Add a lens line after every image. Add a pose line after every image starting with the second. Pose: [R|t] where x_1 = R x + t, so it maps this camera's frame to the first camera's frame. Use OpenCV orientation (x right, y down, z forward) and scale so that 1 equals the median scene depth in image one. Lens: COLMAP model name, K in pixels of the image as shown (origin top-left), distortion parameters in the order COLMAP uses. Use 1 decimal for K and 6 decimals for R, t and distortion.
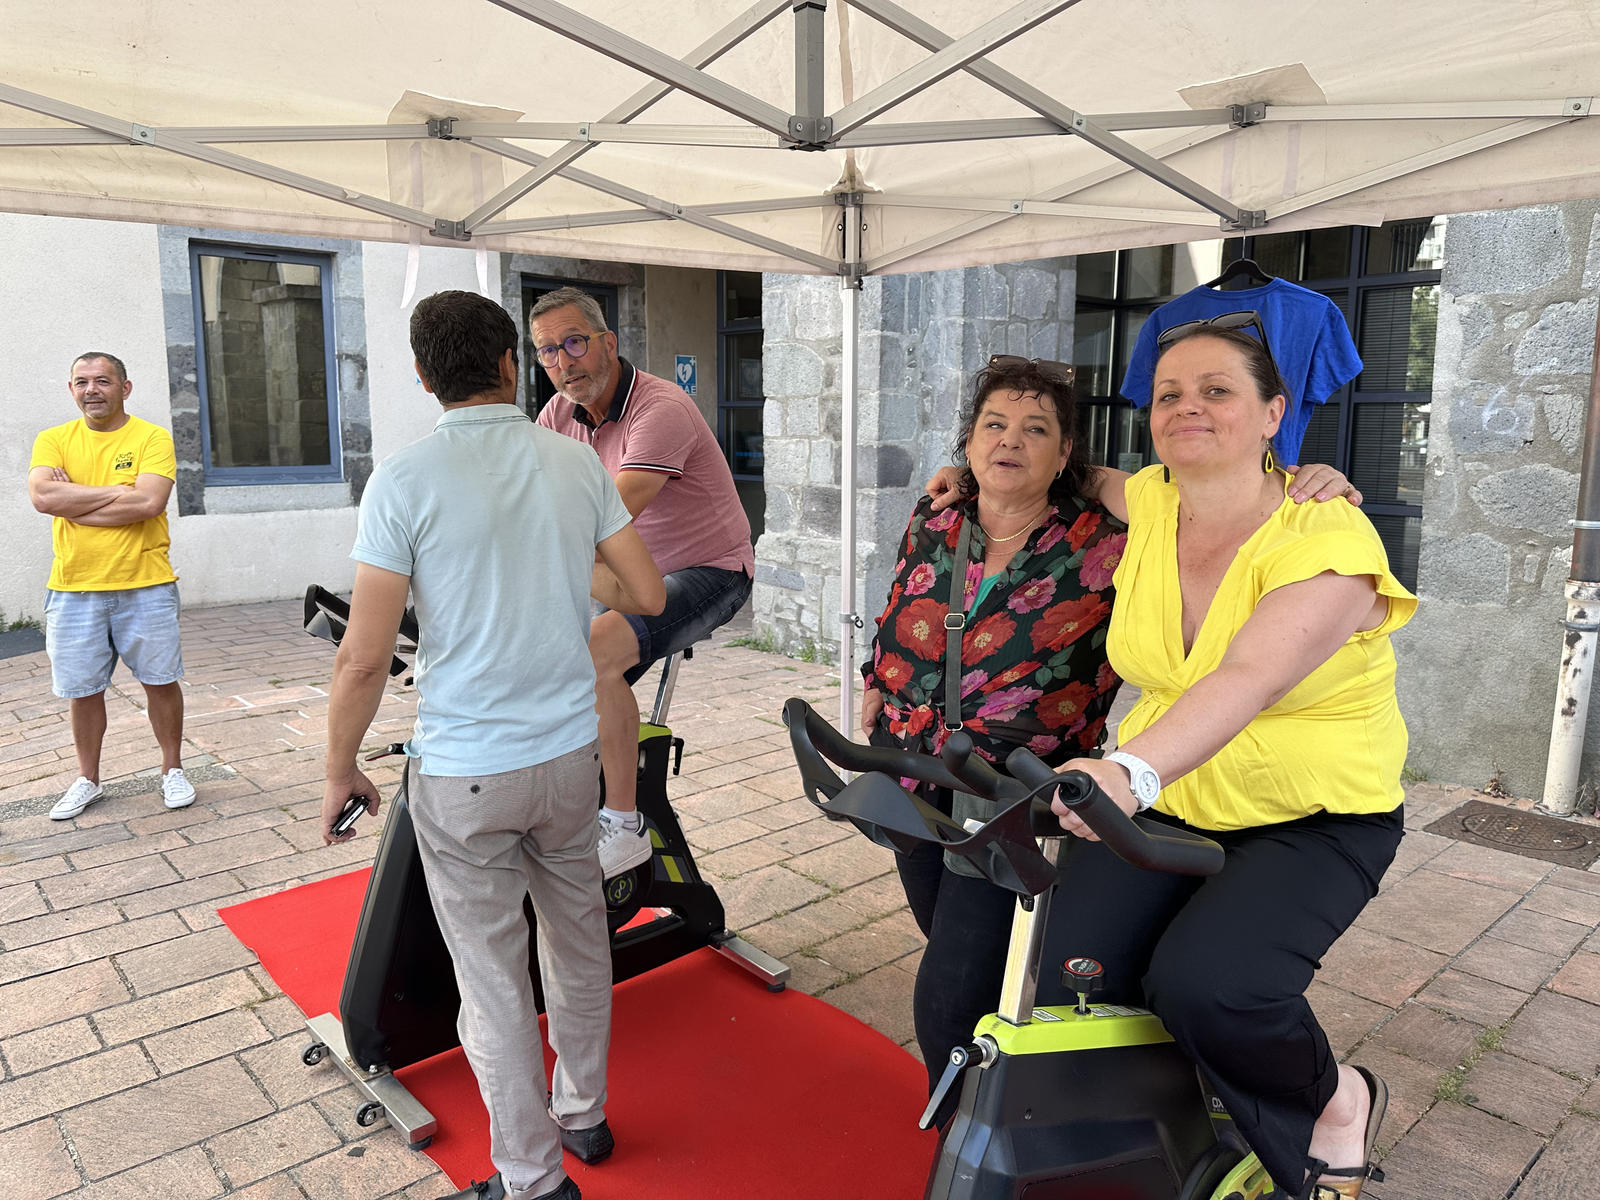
lens RADIAL K [[1132.8, 0, 824.7], [0, 1132.8, 592.2], [0, 0, 1]] dist [0.079179, -0.100732]
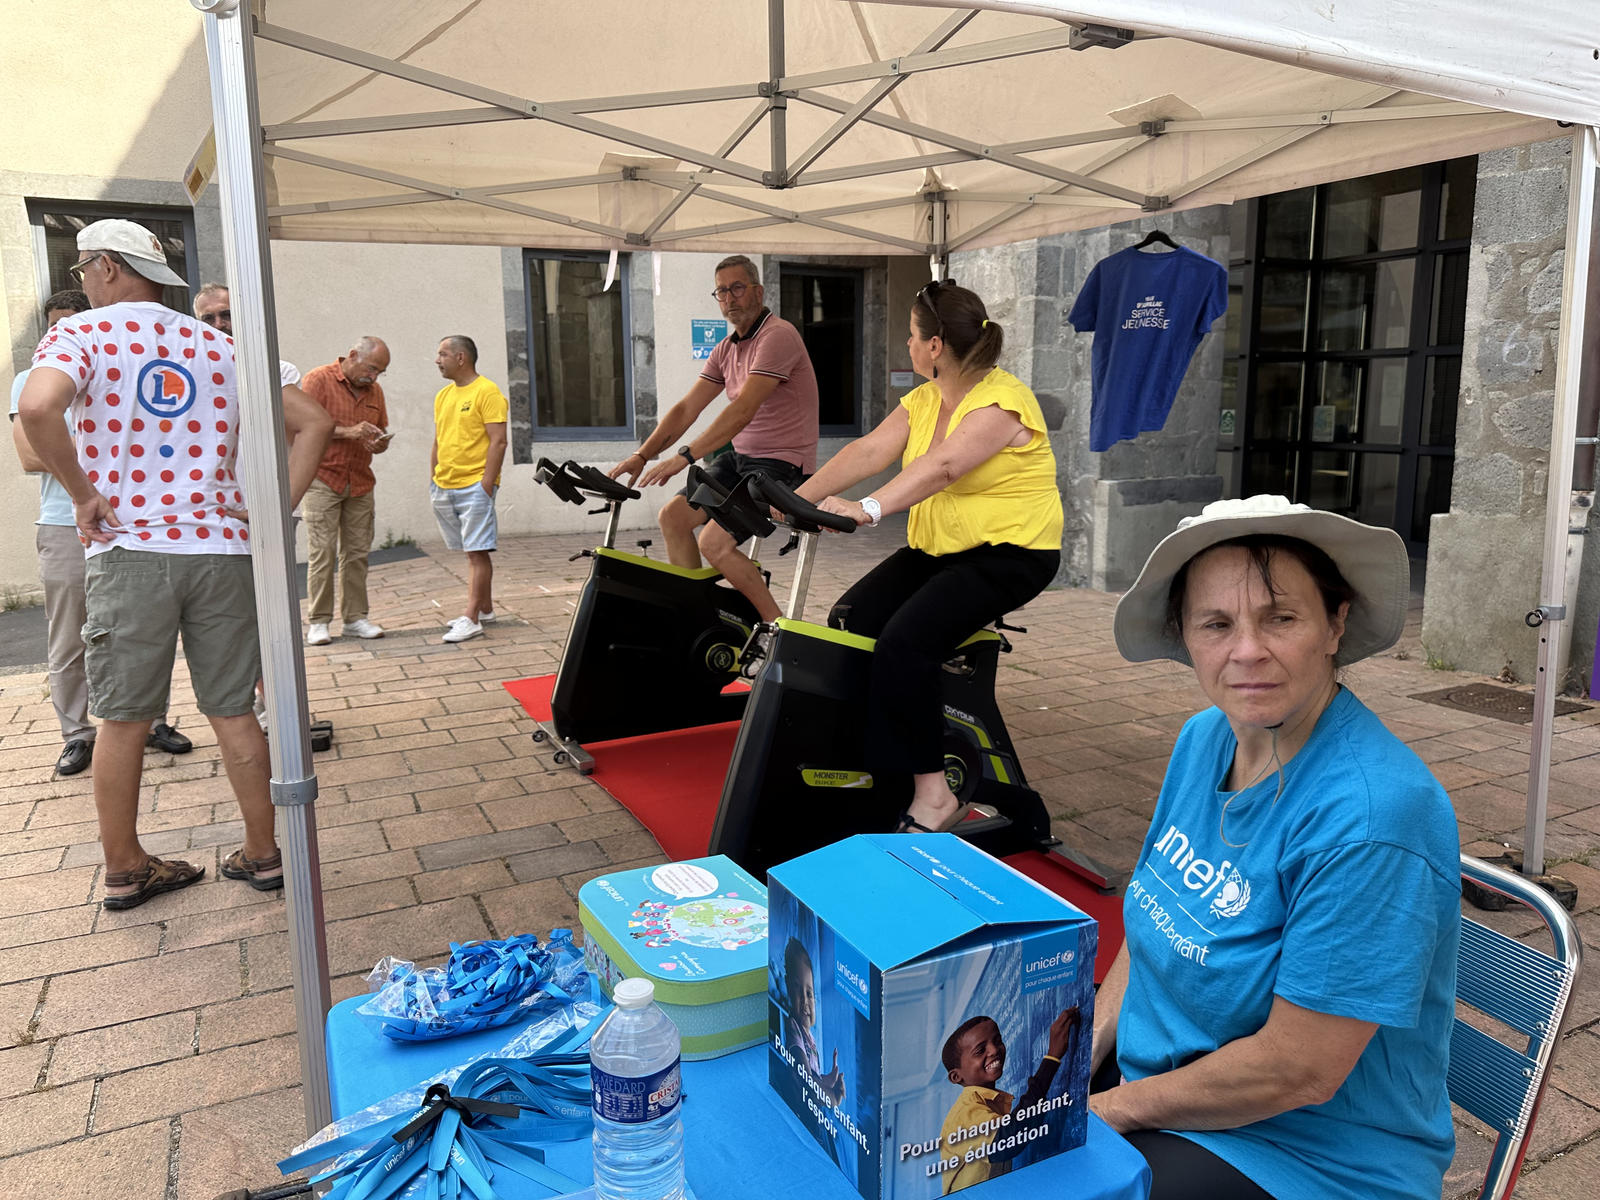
lens RADIAL K [[1132.8, 0, 824.7], [0, 1132.8, 592.2], [0, 0, 1]] dist [0.079179, -0.100732]
pose [[0.965101, 0.030856, -0.260055, 0.224086], [-0.026393, 0.999439, 0.020635, 0.082440], [0.260545, -0.013052, 0.965373, -0.289715]]
